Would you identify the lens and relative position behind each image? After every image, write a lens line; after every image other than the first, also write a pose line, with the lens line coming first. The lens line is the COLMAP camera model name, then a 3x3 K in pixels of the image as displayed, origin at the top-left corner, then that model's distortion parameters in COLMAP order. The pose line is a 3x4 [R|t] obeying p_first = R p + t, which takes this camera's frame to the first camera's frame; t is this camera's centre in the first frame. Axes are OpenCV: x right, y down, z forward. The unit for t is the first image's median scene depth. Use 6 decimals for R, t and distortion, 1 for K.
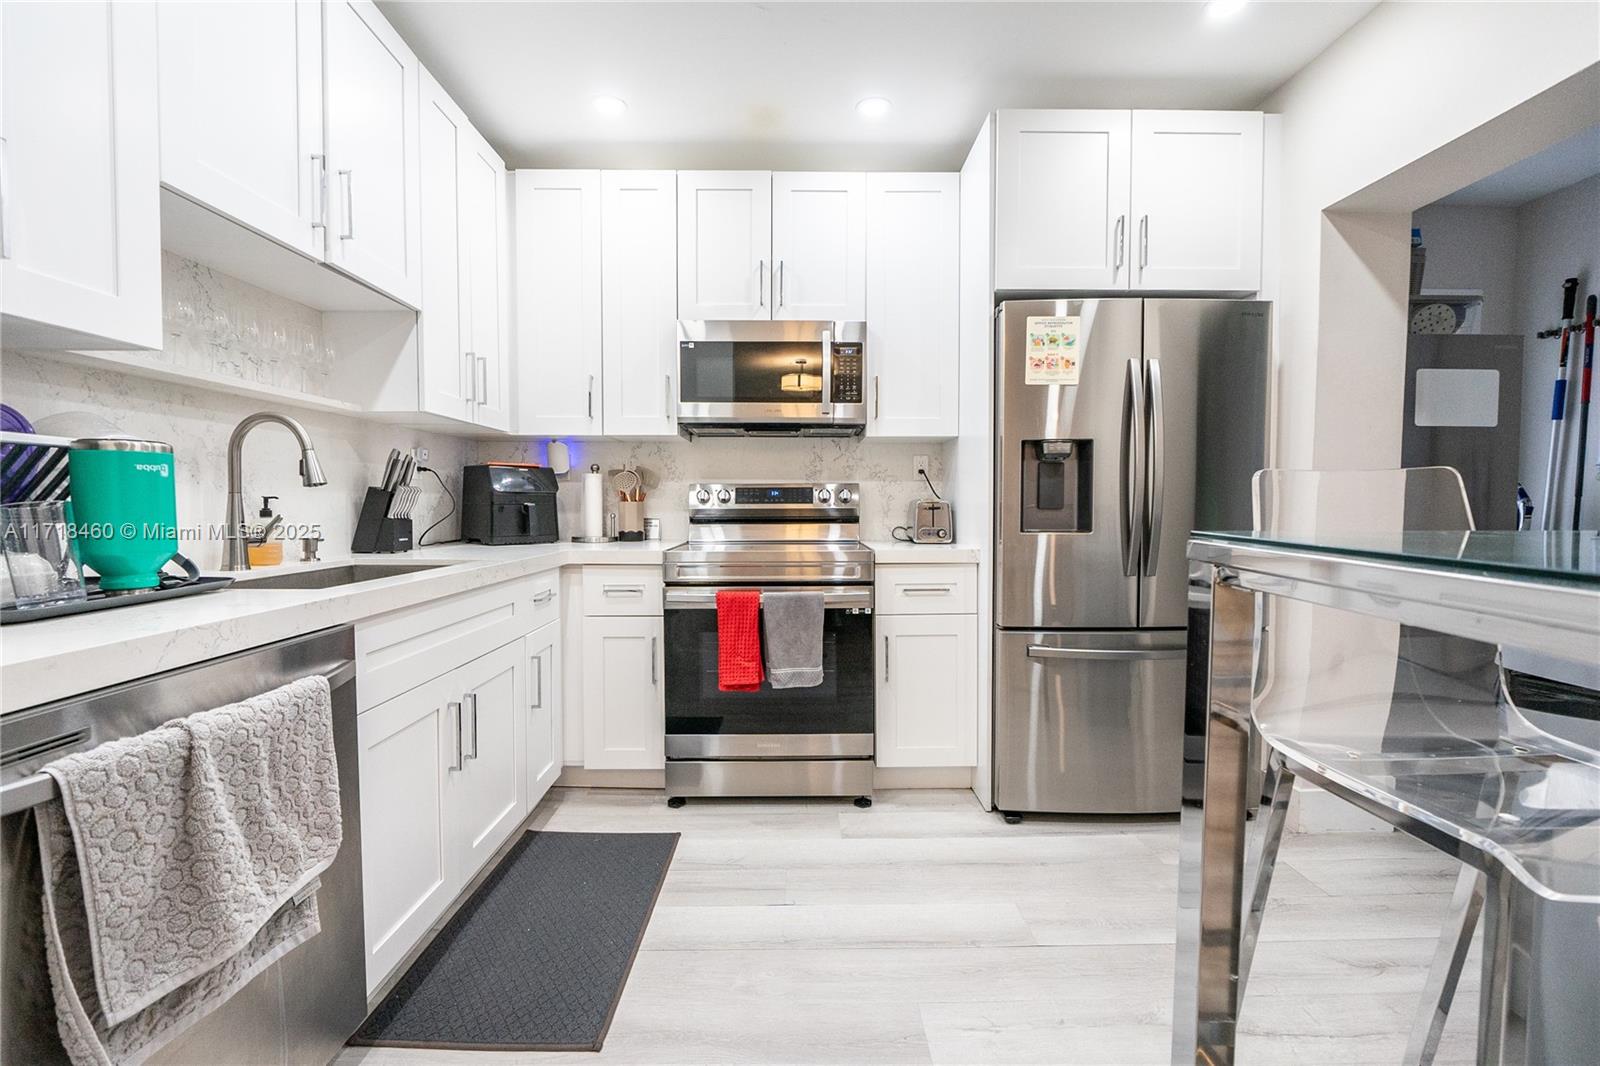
lens RADIAL K [[664.0, 0, 800.9], [0, 664.0, 532.5], [0, 0, 1]] dist [-0.009455, 0.000260]
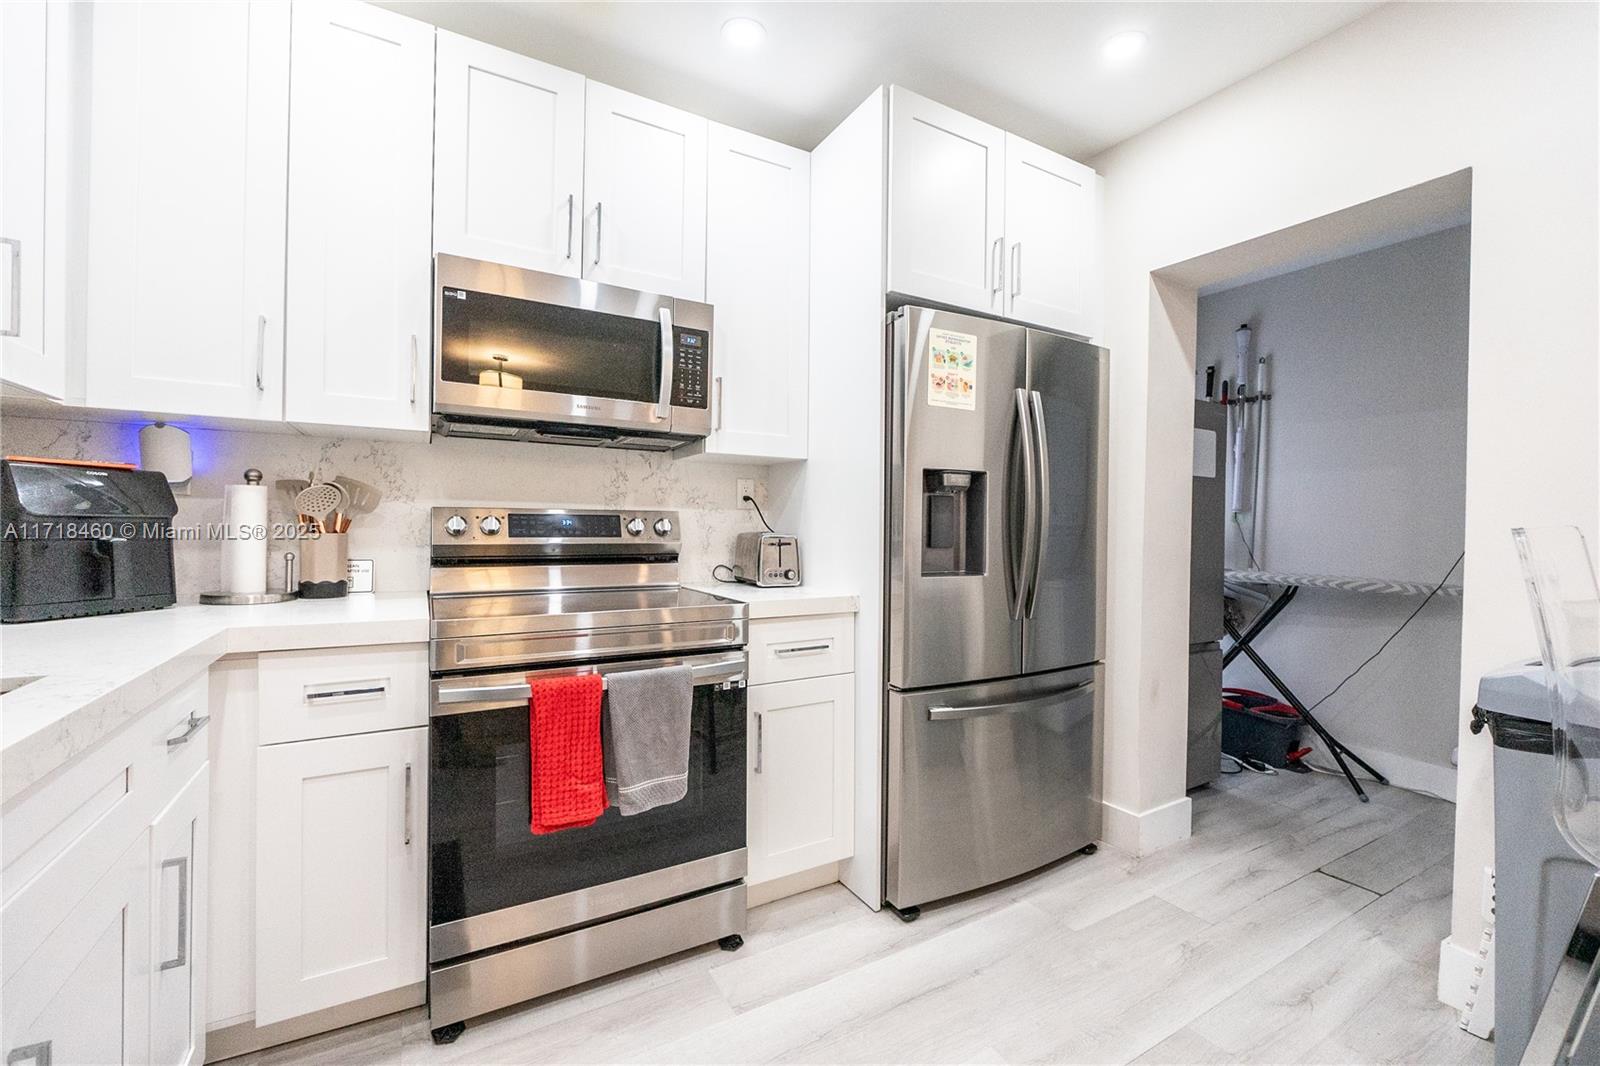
lens RADIAL K [[664.0, 0, 799.9], [0, 664.0, 530.5], [0, 0, 1]] dist [-0.009455, 0.000260]
pose [[0.871036, 0.007296, 0.491165, -0.212846], [0.008943, 0.999488, -0.030705, -0.032240], [-0.491138, 0.031137, 0.870525, 0.309431]]
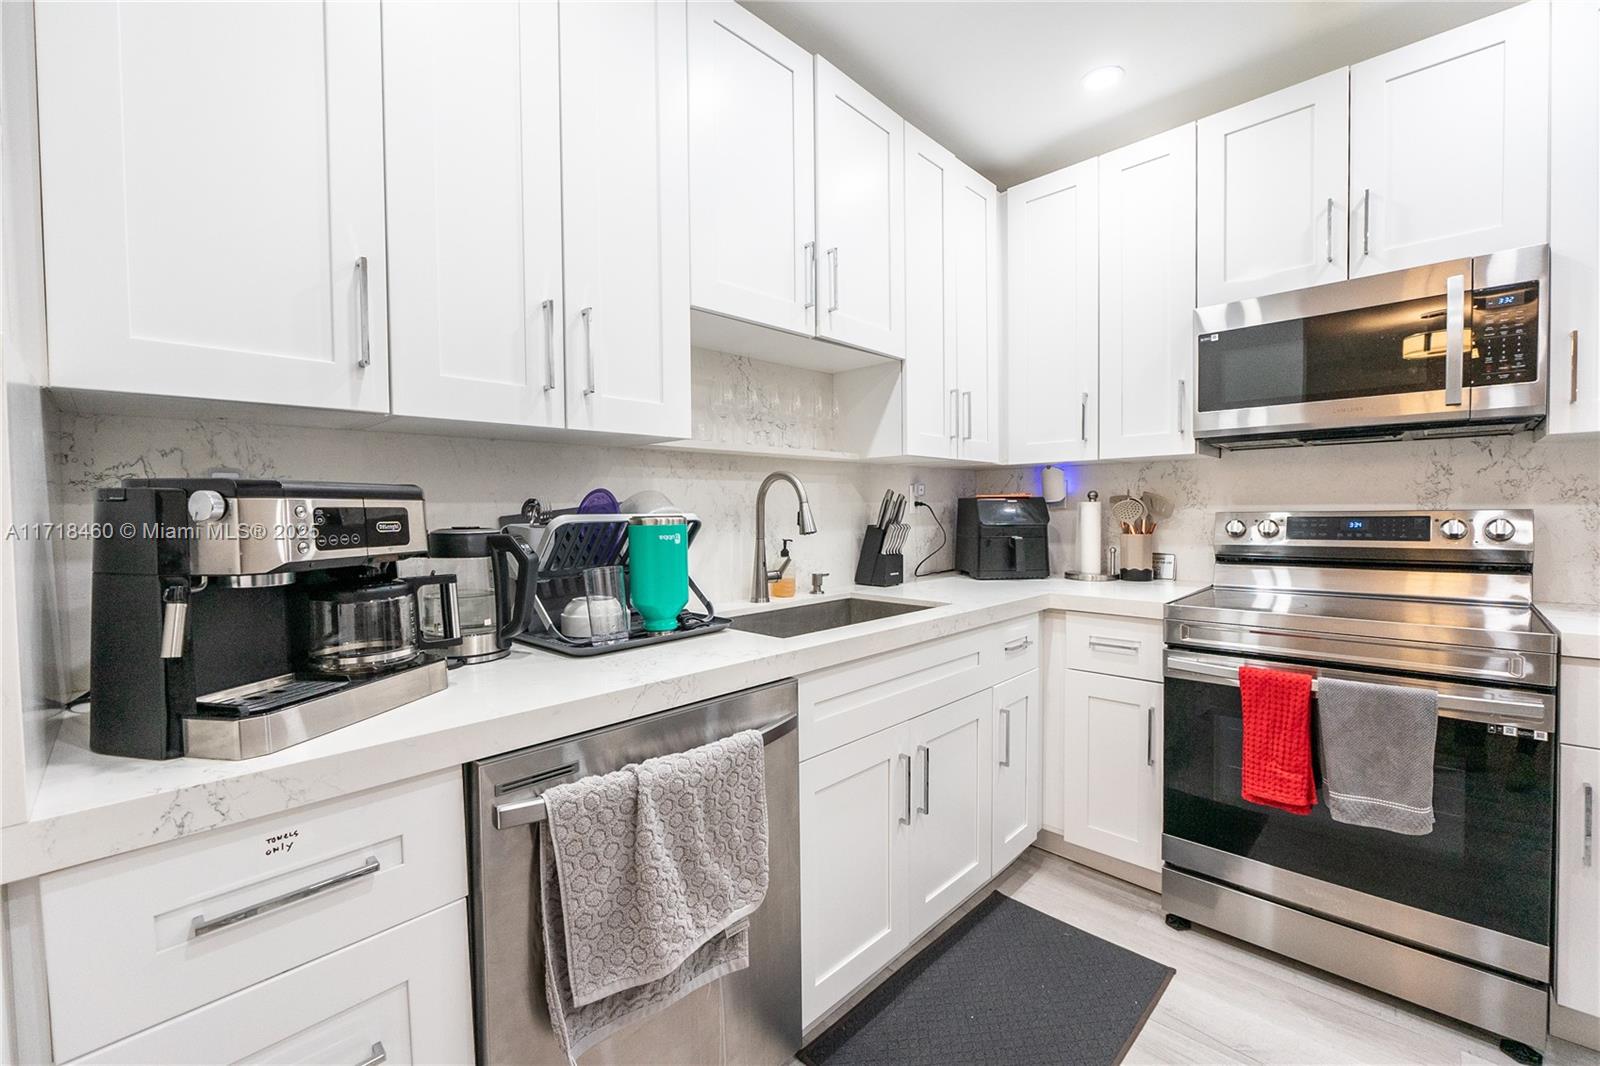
lens RADIAL K [[664.0, 0, 801.8], [0, 664.0, 530.9], [0, 0, 1]] dist [-0.009455, 0.000260]
pose [[0.711468, 0.012388, -0.702609, 0.041464], [-0.017588, 0.999845, -0.000180, -0.052302], [0.702498, 0.012486, 0.711576, 0.123825]]
